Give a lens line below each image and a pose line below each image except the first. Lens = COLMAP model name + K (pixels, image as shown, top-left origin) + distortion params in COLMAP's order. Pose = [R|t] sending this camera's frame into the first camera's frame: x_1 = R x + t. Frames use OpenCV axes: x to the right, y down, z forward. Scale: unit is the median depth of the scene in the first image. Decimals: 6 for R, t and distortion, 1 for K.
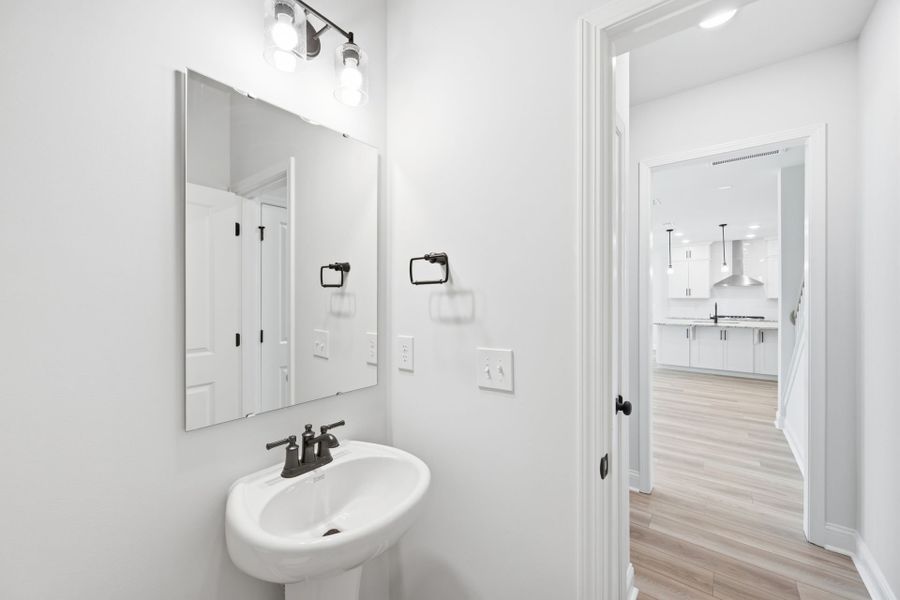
lens RADIAL K [[352.8, 0, 450.0], [0, 352.8, 300.0], [0, 0, 1]] dist [-0.000959, -0.000206]
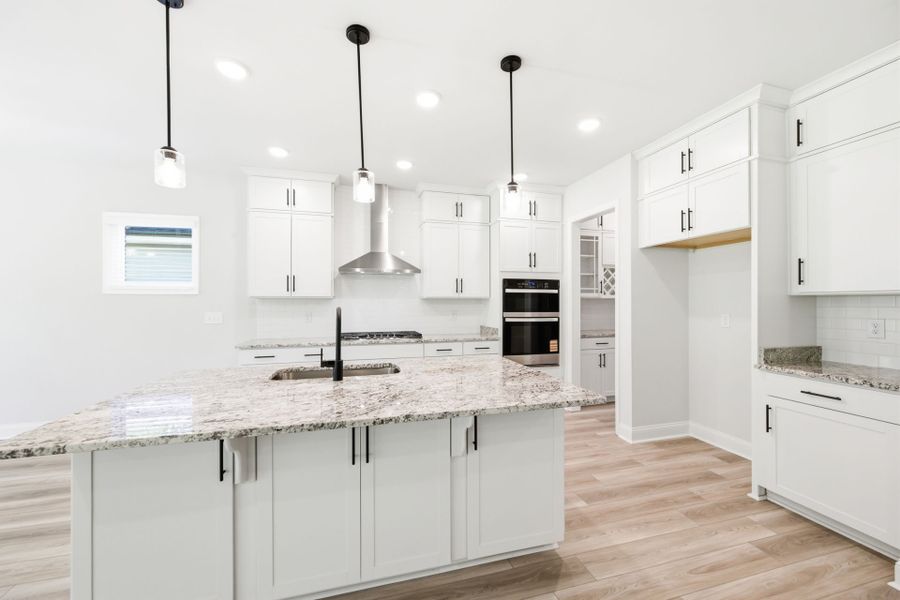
lens RADIAL K [[352.8, 0, 450.0], [0, 352.8, 300.0], [0, 0, 1]] dist [-0.000959, -0.000206]
pose [[0.597976, 0.003717, 0.801506, 0.462897], [0.004201, 0.999961, -0.007771, 0.003197], [-0.801503, 0.008014, 0.597937, 0.604236]]
